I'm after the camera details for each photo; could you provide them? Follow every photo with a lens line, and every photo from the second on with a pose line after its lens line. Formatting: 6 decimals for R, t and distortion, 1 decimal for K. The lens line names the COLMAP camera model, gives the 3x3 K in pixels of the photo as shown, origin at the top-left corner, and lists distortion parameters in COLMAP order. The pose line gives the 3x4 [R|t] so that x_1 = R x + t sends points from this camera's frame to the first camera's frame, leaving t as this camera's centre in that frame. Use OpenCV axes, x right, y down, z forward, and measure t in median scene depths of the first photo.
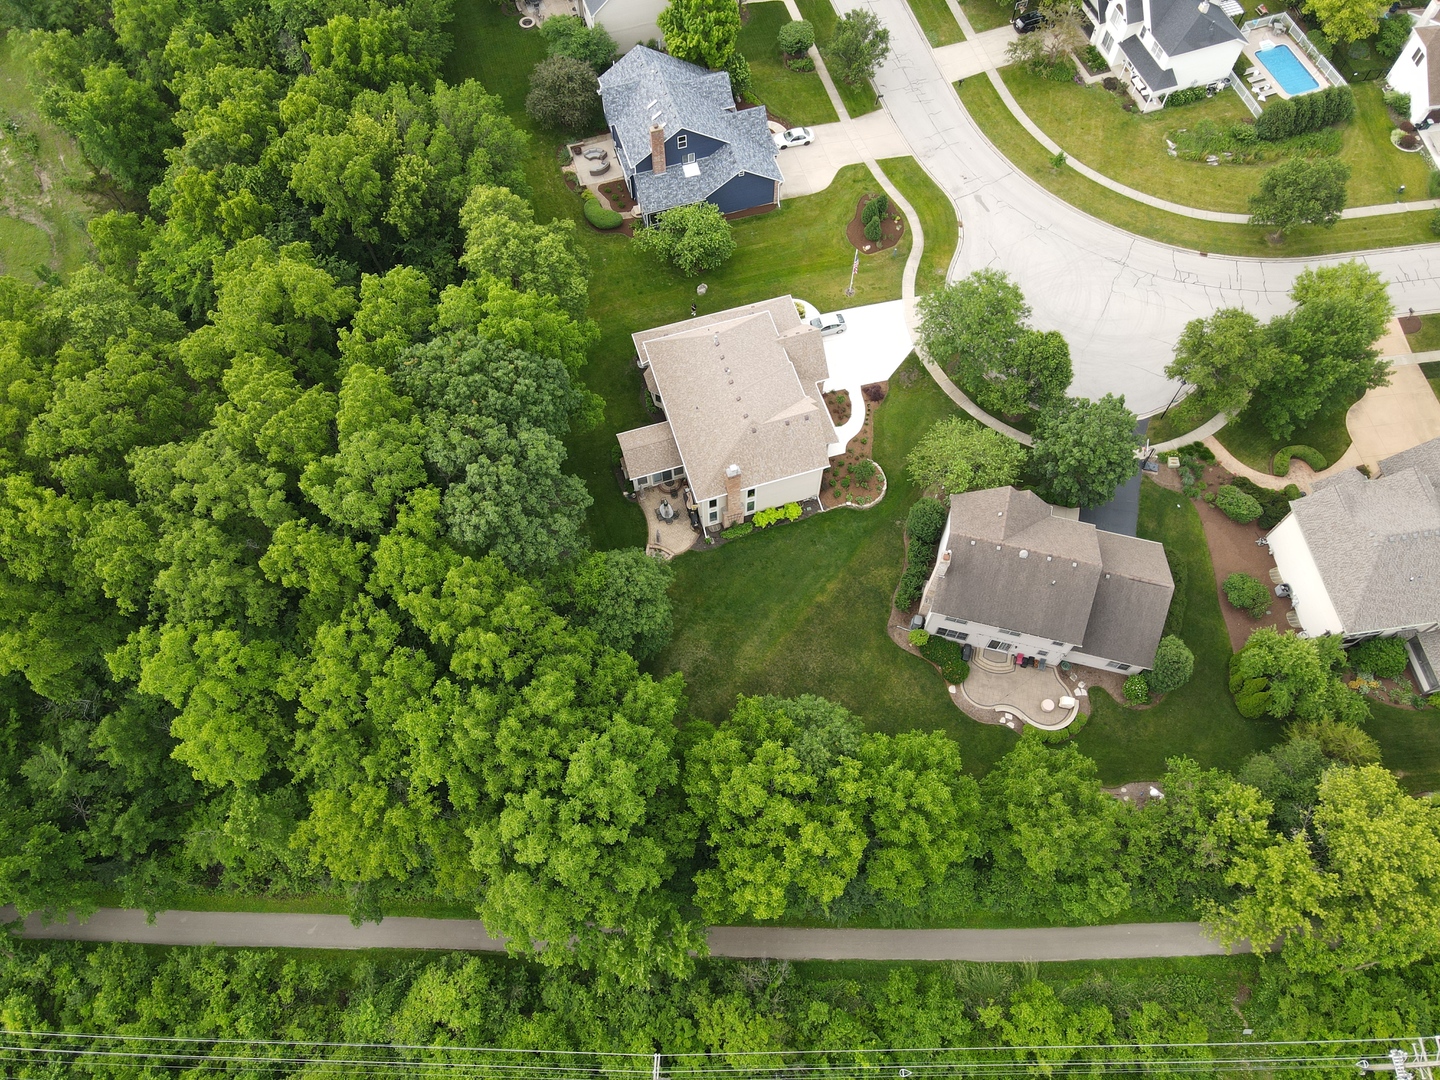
lens RADIAL K [[1040.4, 0, 715.7], [0, 1040.4, 545.7], [0, 0, 1]] dist [0.016939, -0.013733]
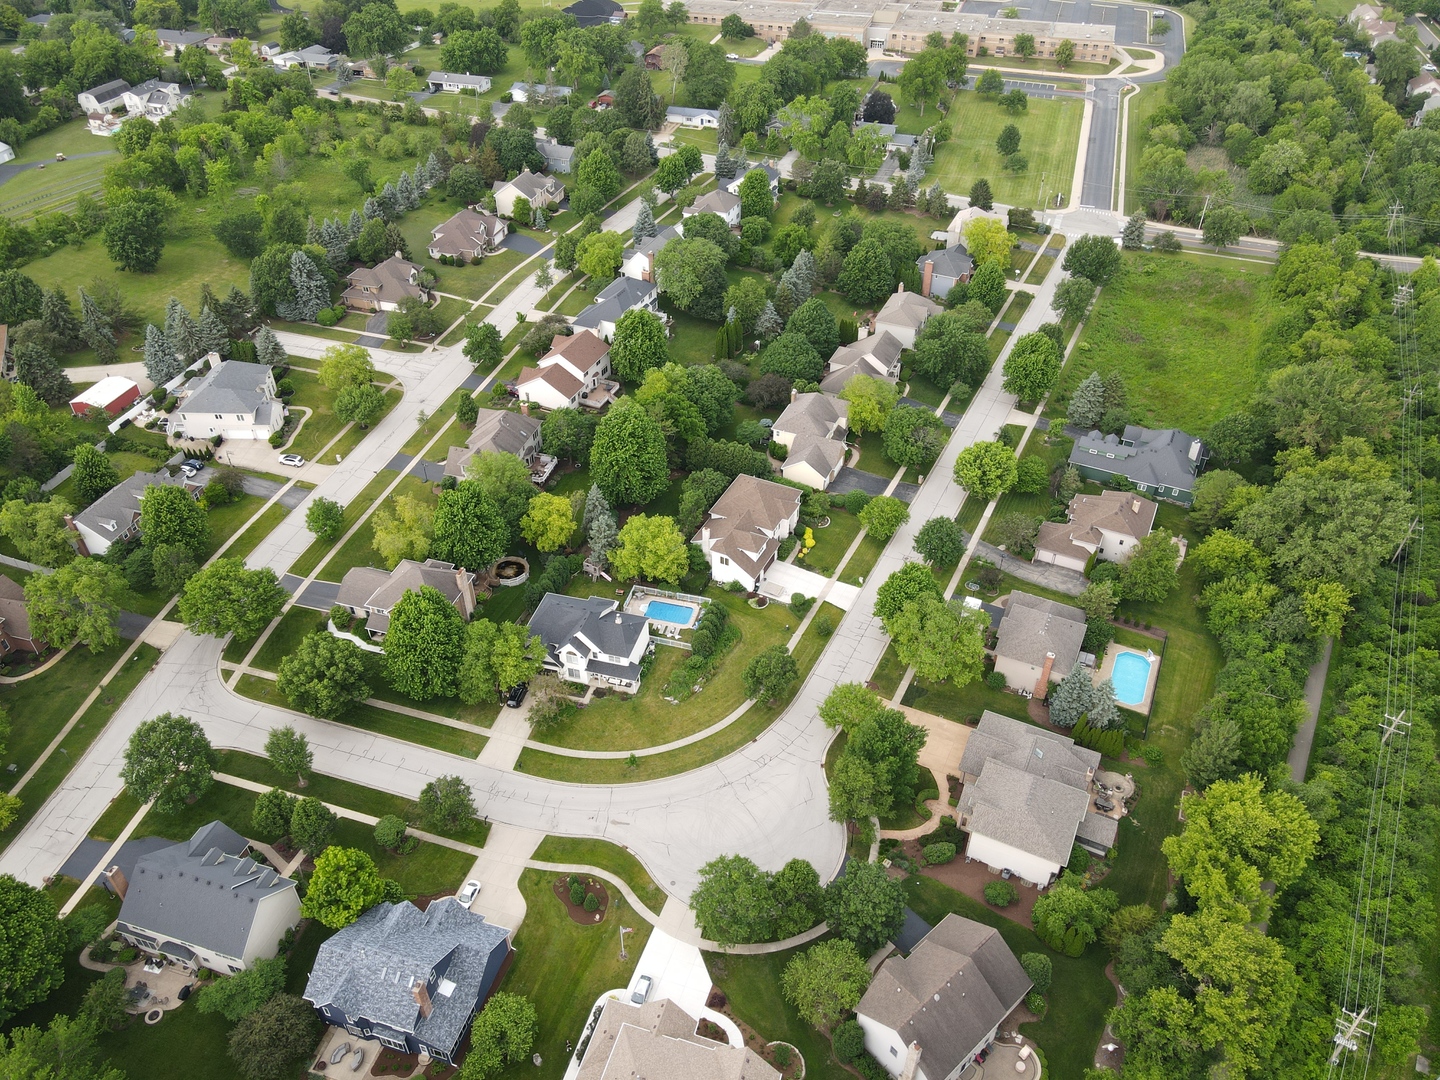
lens RADIAL K [[1040.4, 0, 716.3], [0, 1040.4, 542.7], [0, 0, 1]] dist [0.016939, -0.013733]
pose [[0.569830, -0.510795, 0.643725, -0.306082], [0.744472, 0.652549, -0.141215, -0.282920], [-0.347930, 0.559704, 0.752115, -0.161856]]
